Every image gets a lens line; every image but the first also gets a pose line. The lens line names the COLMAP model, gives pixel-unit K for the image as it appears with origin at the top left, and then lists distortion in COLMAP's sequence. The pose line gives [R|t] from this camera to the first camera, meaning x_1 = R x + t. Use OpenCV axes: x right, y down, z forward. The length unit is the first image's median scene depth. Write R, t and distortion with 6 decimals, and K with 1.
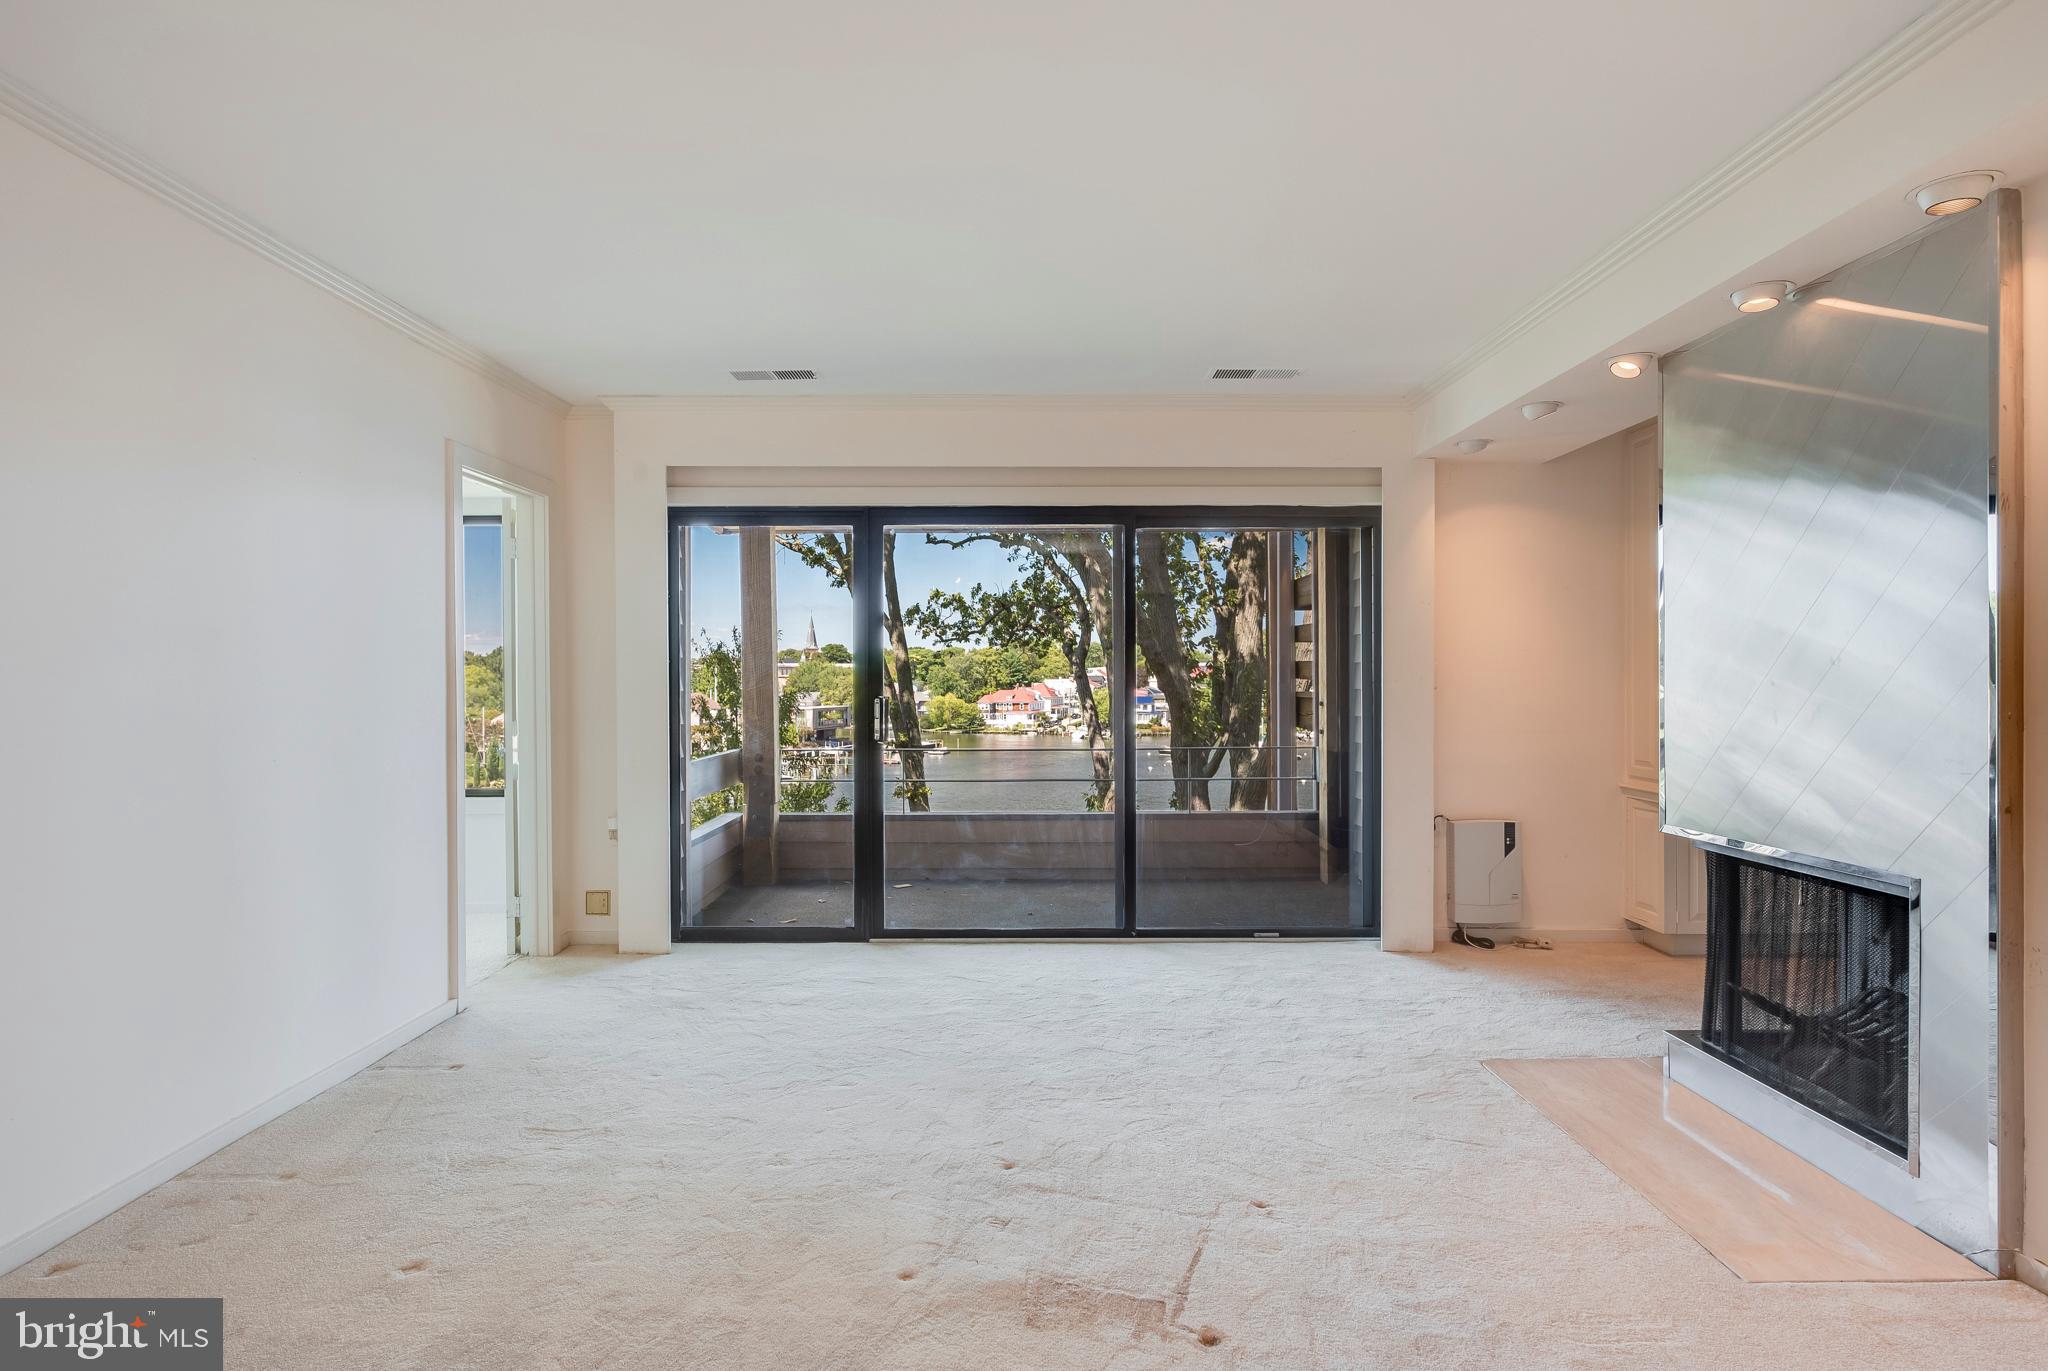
lens RADIAL K [[1045.3, 0, 1024.0], [0, 1045.3, 685.5], [0, 0, 1]] dist [0.000780, 0.000441]
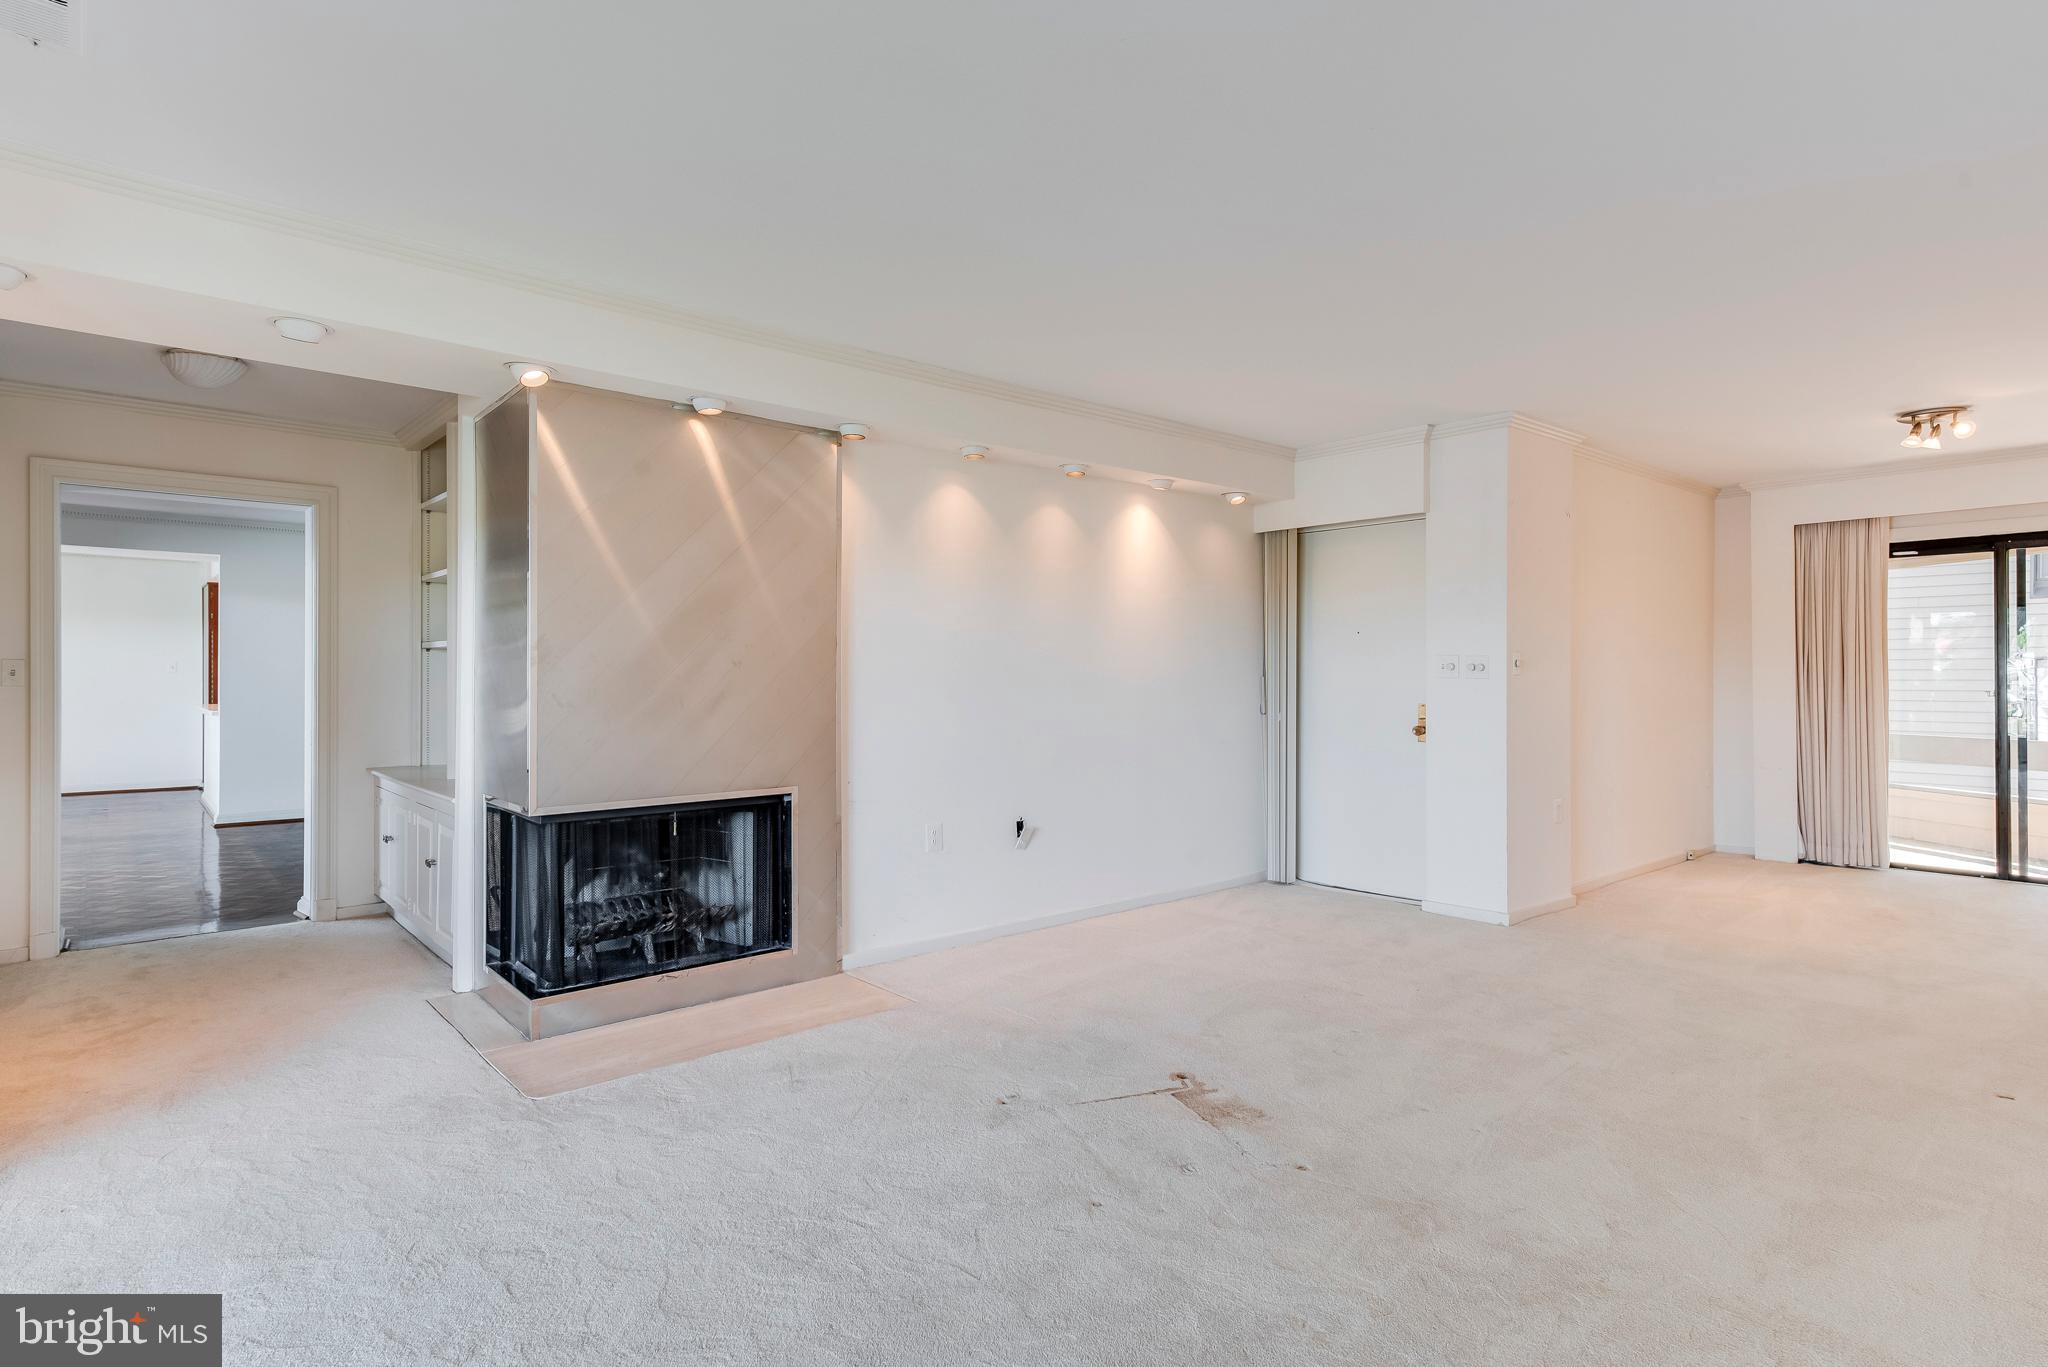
lens RADIAL K [[1045.3, 0, 1024.0], [0, 1045.3, 683.5], [0, 0, 1]] dist [0.000780, 0.000441]
pose [[-0.641979, 0.002947, 0.766717, -0.574005], [0.005585, 0.999984, 0.000833, 0.009837], [-0.766702, 0.004817, -0.641985, 1.404570]]
